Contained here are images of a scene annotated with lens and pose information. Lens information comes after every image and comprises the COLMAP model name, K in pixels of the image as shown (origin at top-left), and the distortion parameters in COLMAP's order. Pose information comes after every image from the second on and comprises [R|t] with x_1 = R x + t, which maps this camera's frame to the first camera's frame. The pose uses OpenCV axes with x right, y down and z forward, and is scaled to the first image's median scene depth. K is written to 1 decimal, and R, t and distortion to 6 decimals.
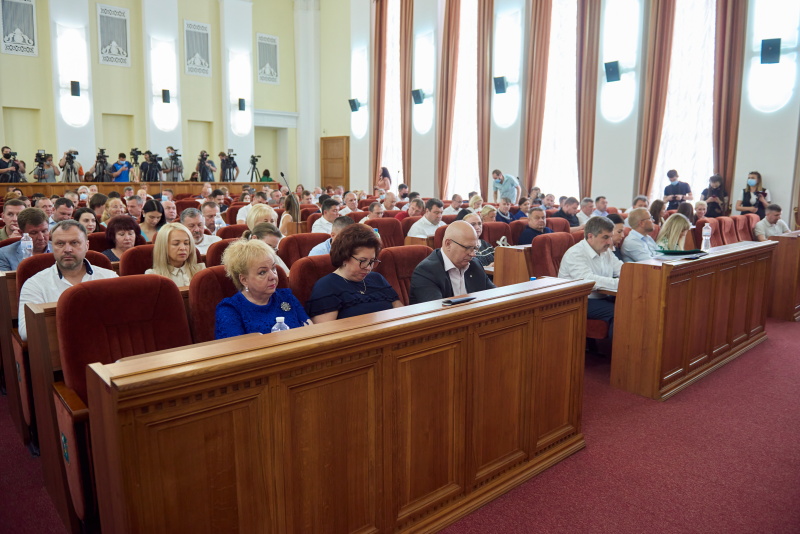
lens RADIAL K [[546.5, 0, 400.0], [0, 546.5, 267.0], [0, 0, 1]] dist [-0.059353, 0.004079]
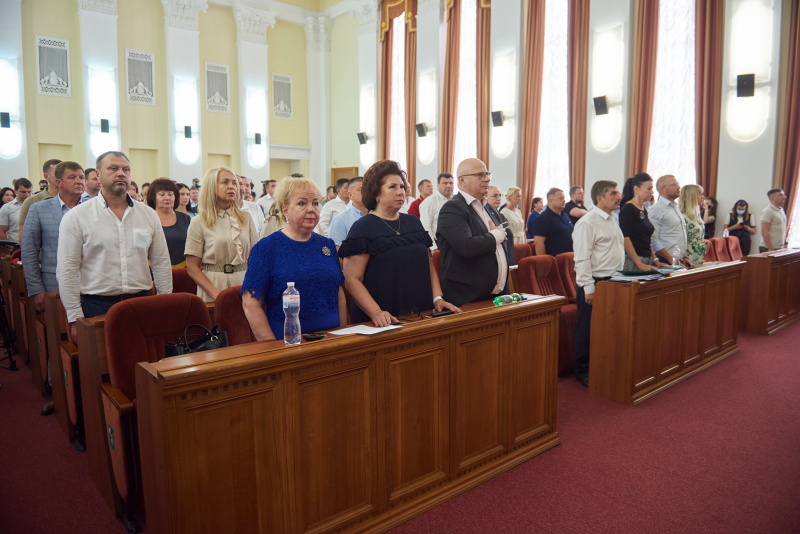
lens RADIAL K [[546.5, 0, 400.0], [0, 546.5, 267.0], [0, 0, 1]] dist [-0.059353, 0.004079]
pose [[0.999663, -0.007666, -0.024798, 0.042077], [0.006522, 0.998926, -0.045882, 0.014026], [0.025124, 0.045704, 0.998639, -0.168845]]
